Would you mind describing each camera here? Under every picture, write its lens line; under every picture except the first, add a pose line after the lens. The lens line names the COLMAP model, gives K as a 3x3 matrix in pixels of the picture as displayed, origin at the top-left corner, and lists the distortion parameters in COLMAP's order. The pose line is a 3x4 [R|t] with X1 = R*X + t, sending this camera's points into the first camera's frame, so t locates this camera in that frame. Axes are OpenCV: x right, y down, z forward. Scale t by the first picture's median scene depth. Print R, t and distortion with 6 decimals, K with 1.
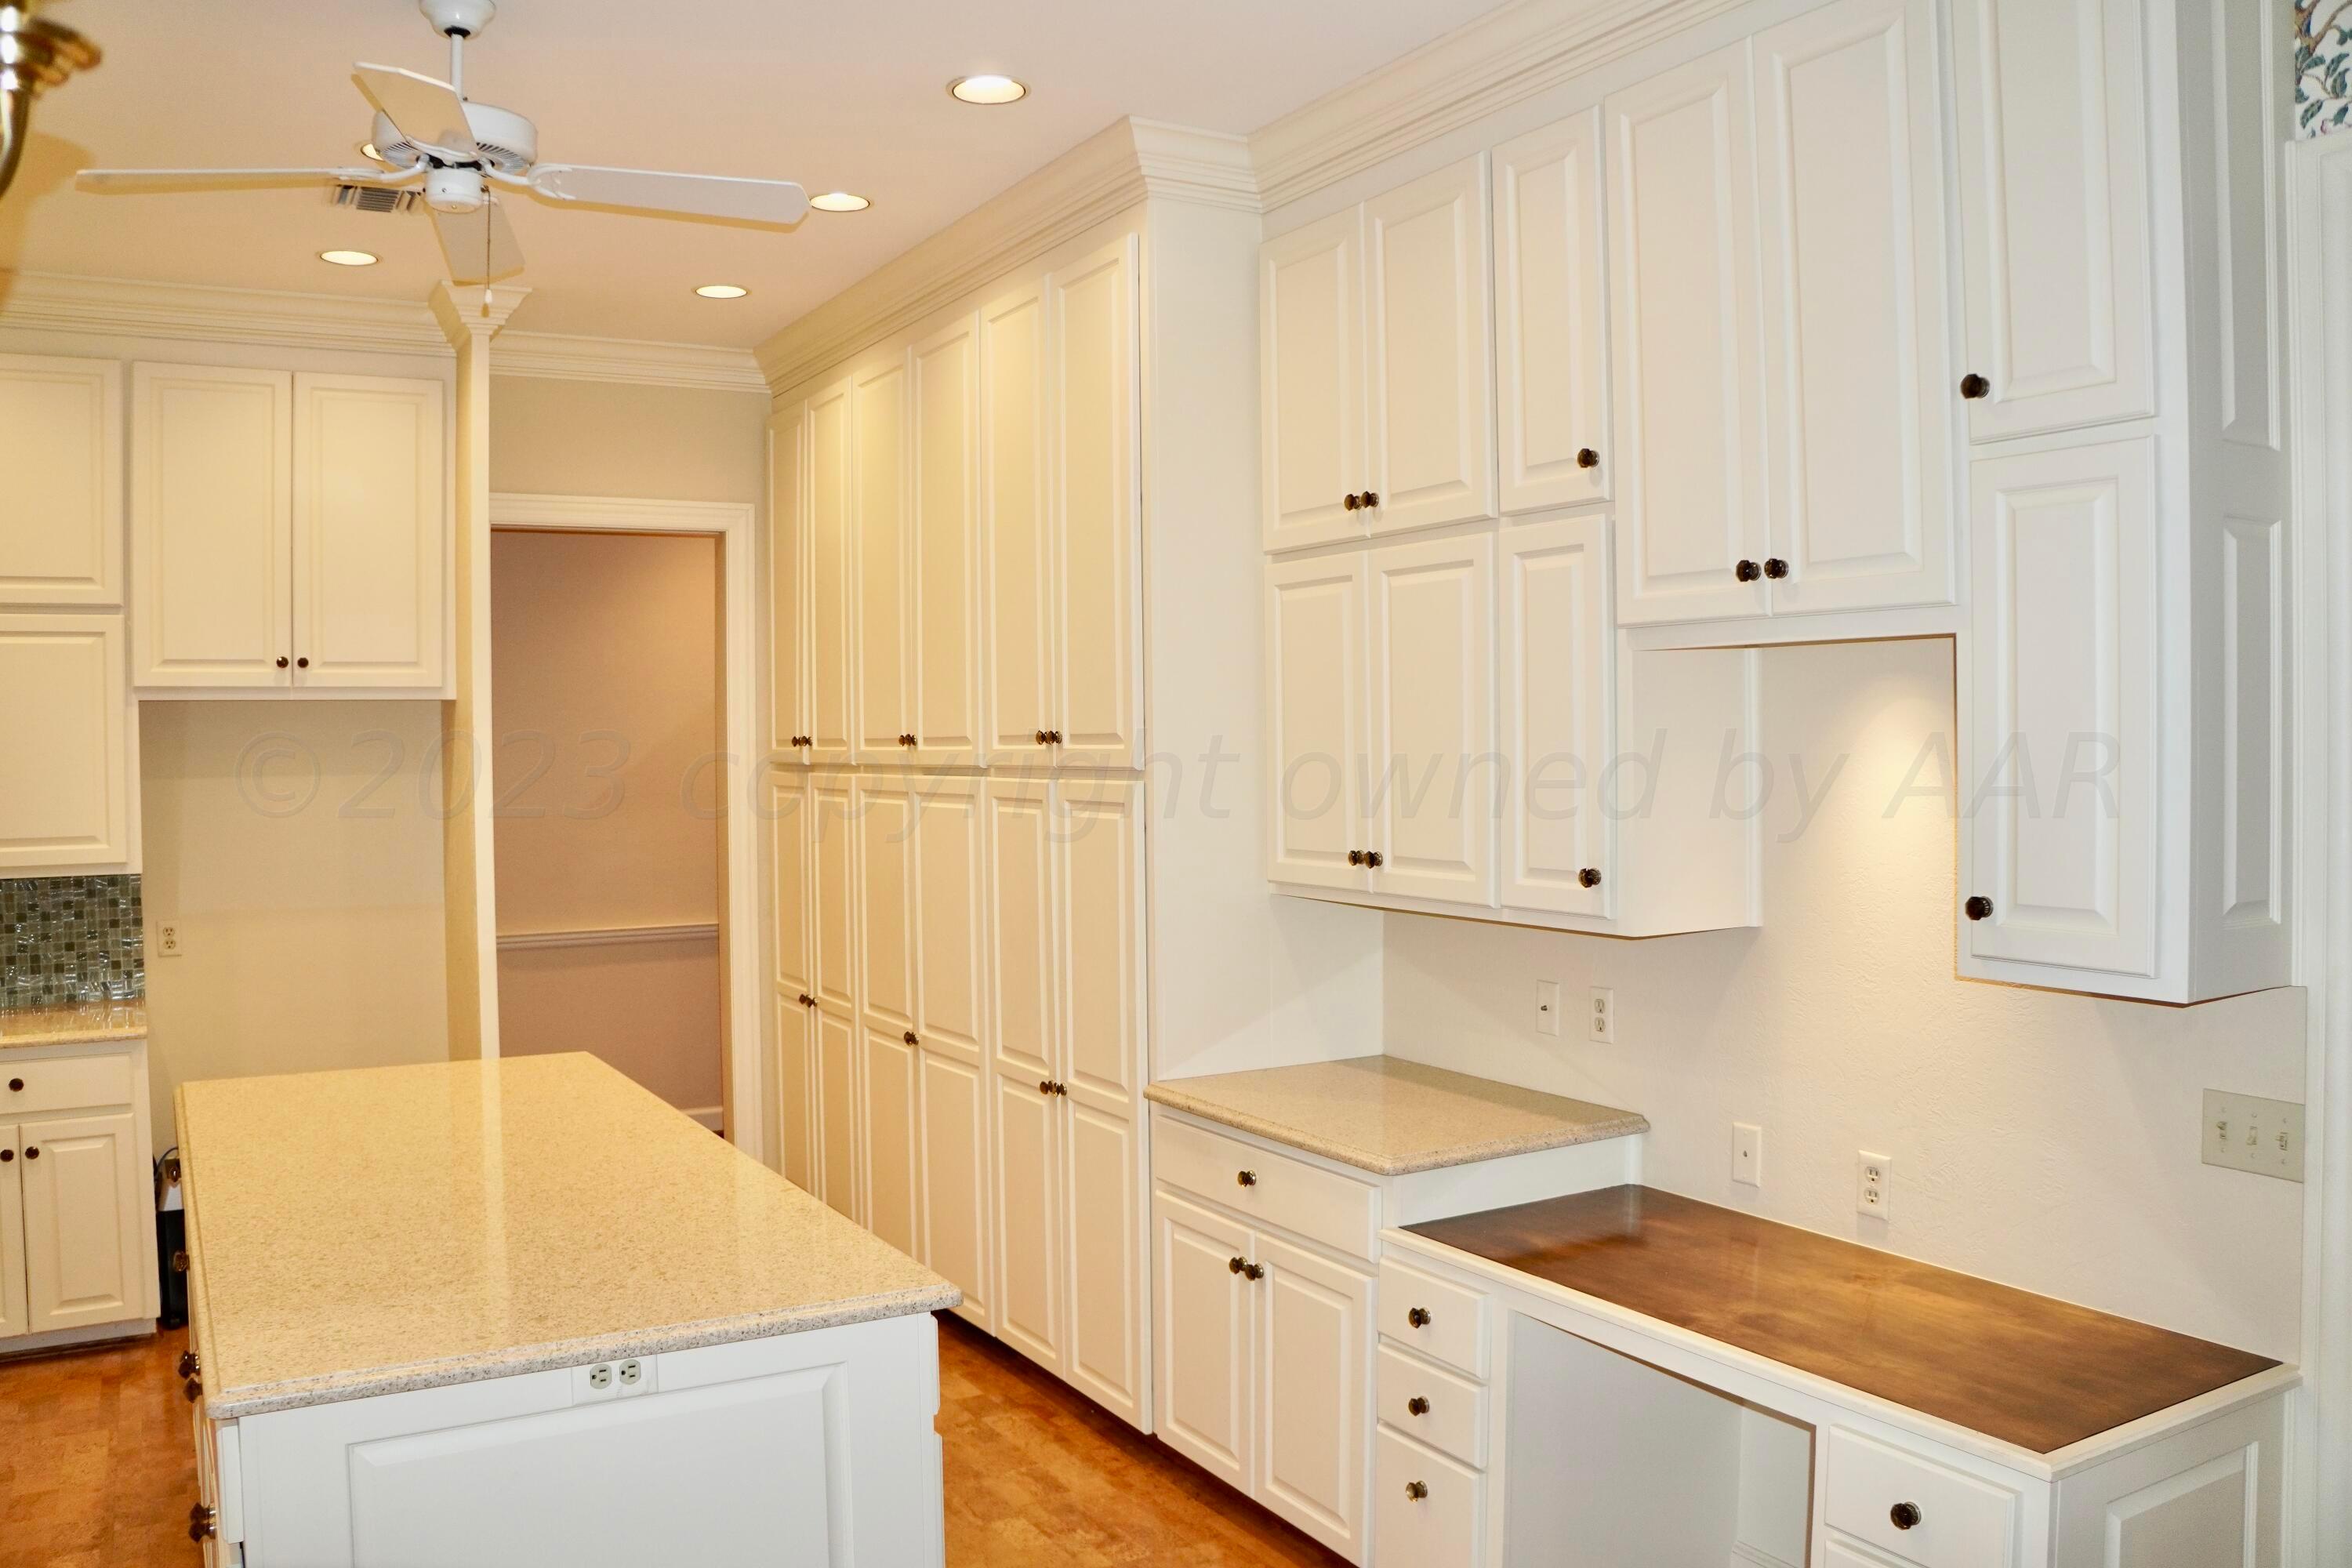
lens RADIAL K [[1847.8, 0, 1176.0], [0, 1847.8, 784.0], [0, 0, 1]] dist [-0.195824, 0.161597]
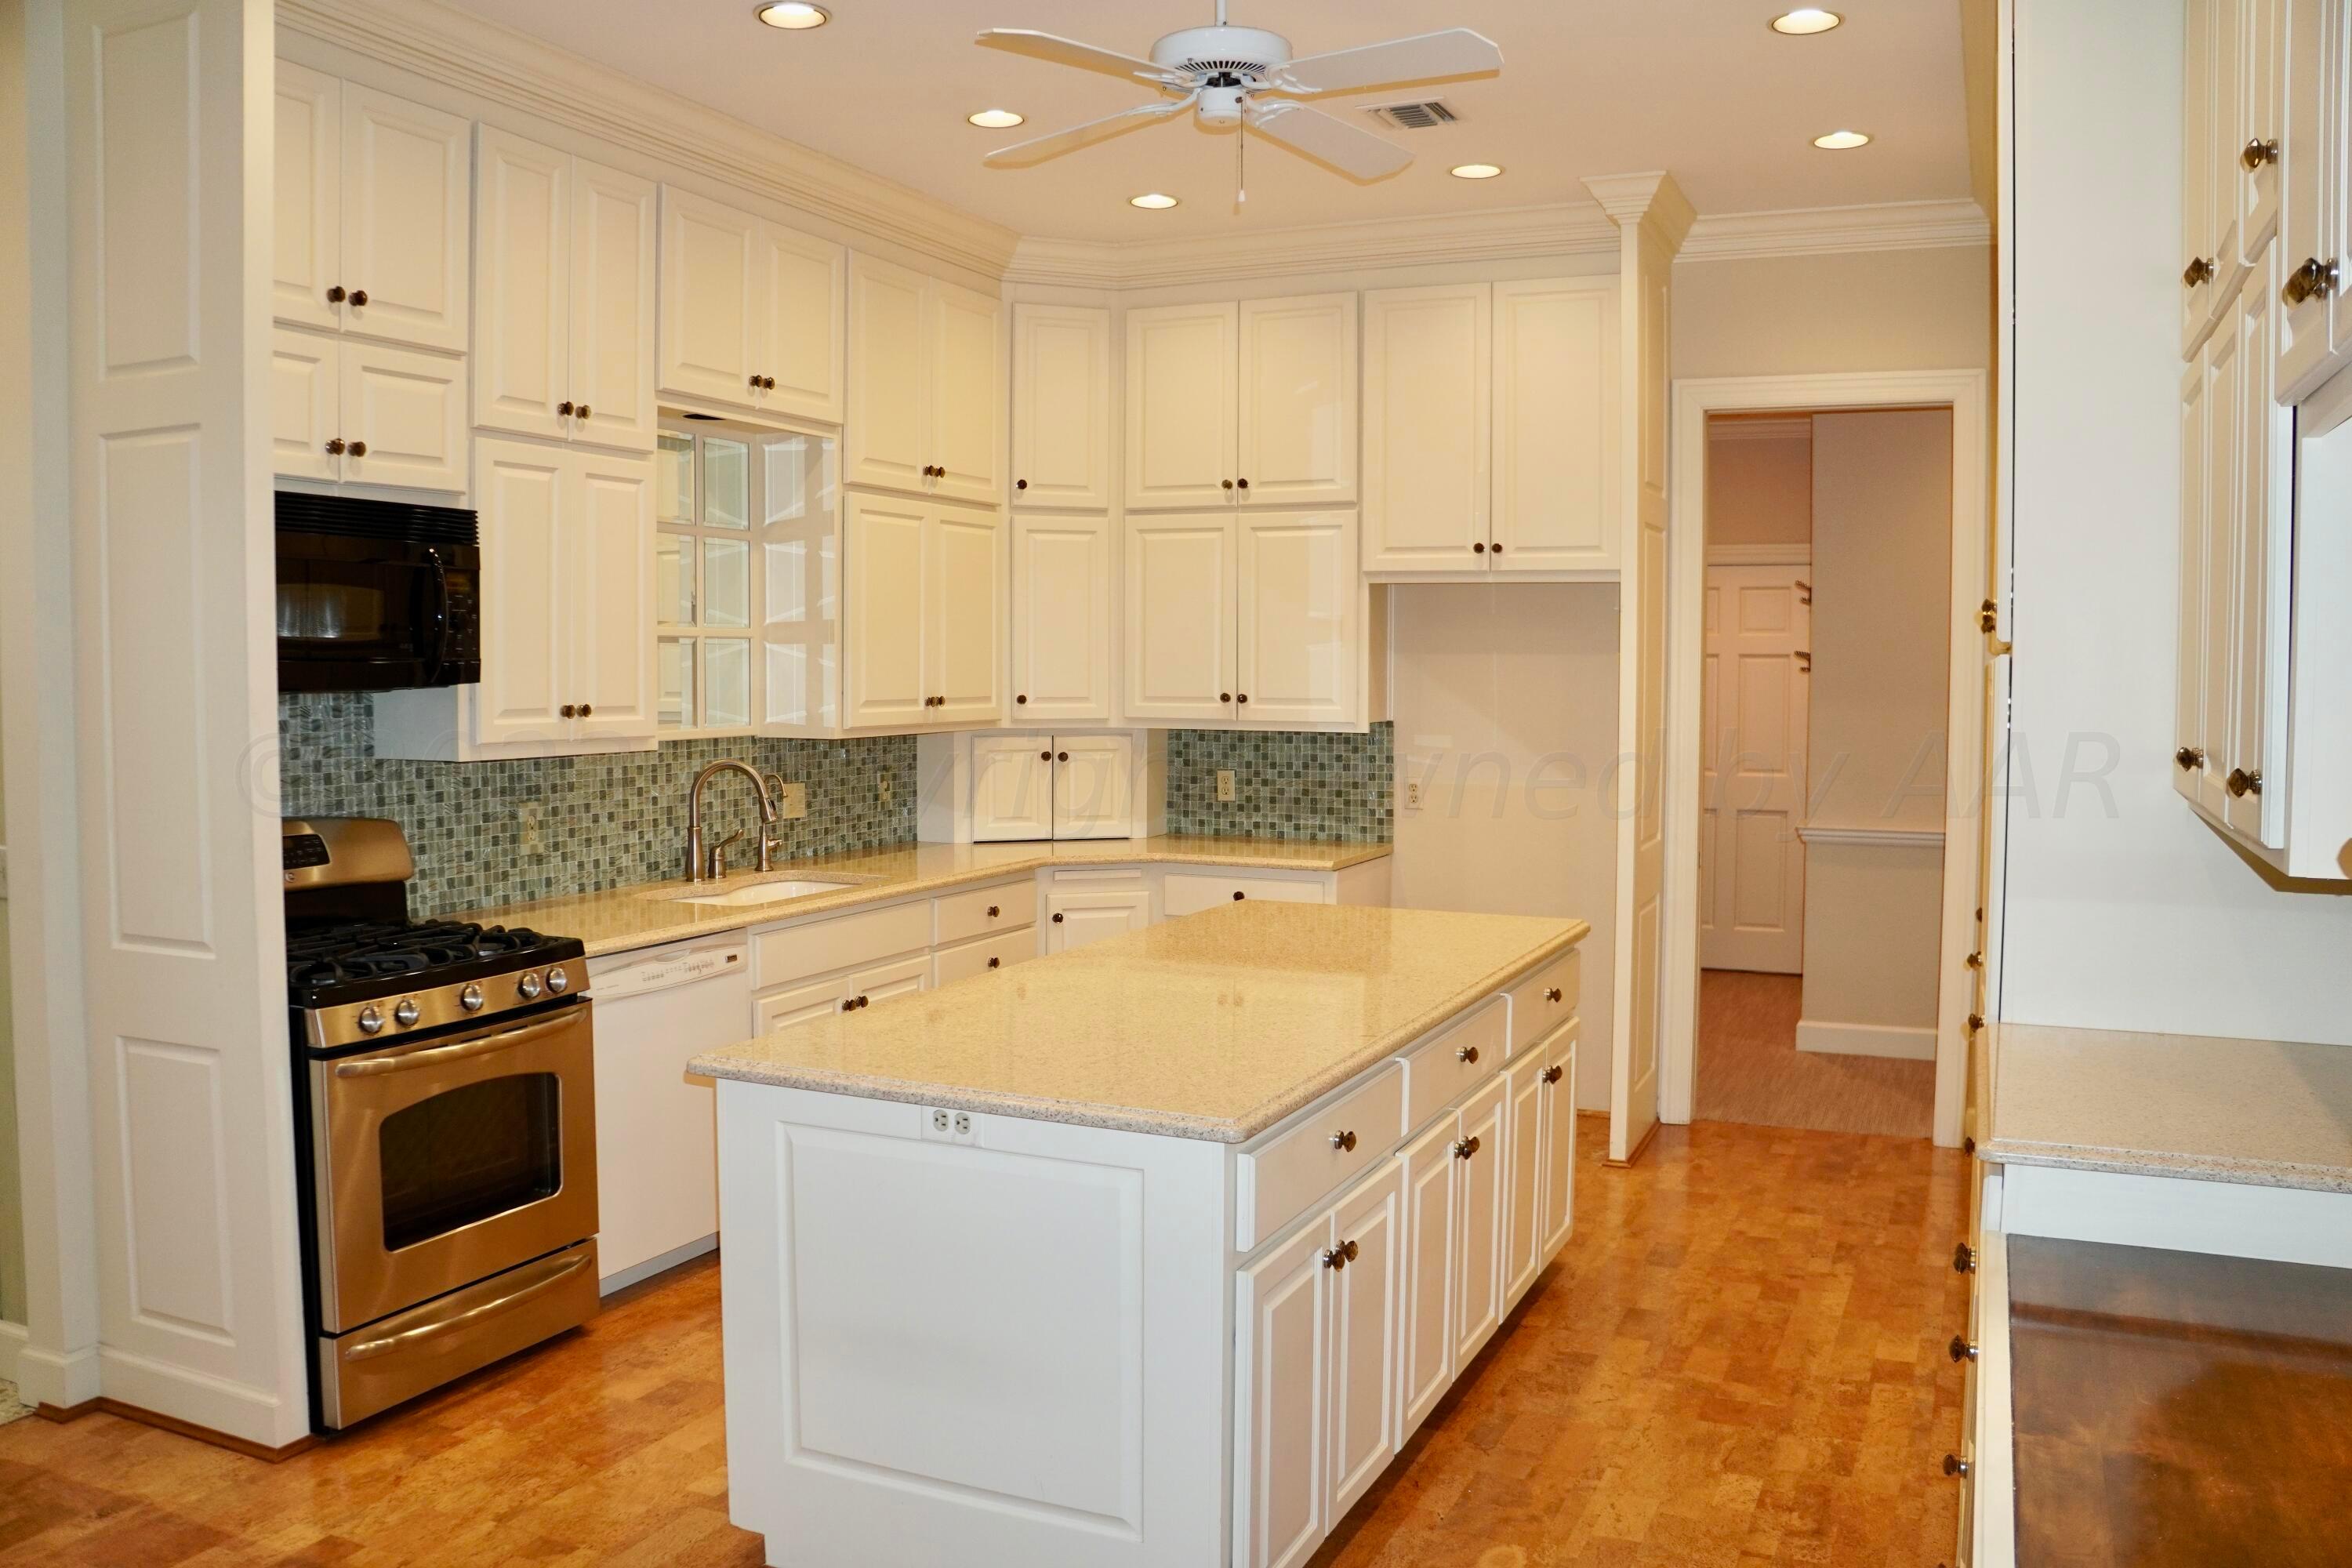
lens RADIAL K [[1847.8, 0, 1176.0], [0, 1847.8, 784.0], [0, 0, 1]] dist [-0.195824, 0.161597]
pose [[0.584503, 0.067799, -0.808554, 0.325015], [-0.031773, 0.997651, 0.060687, 0.014818], [0.810769, -0.009782, 0.585284, 0.189013]]
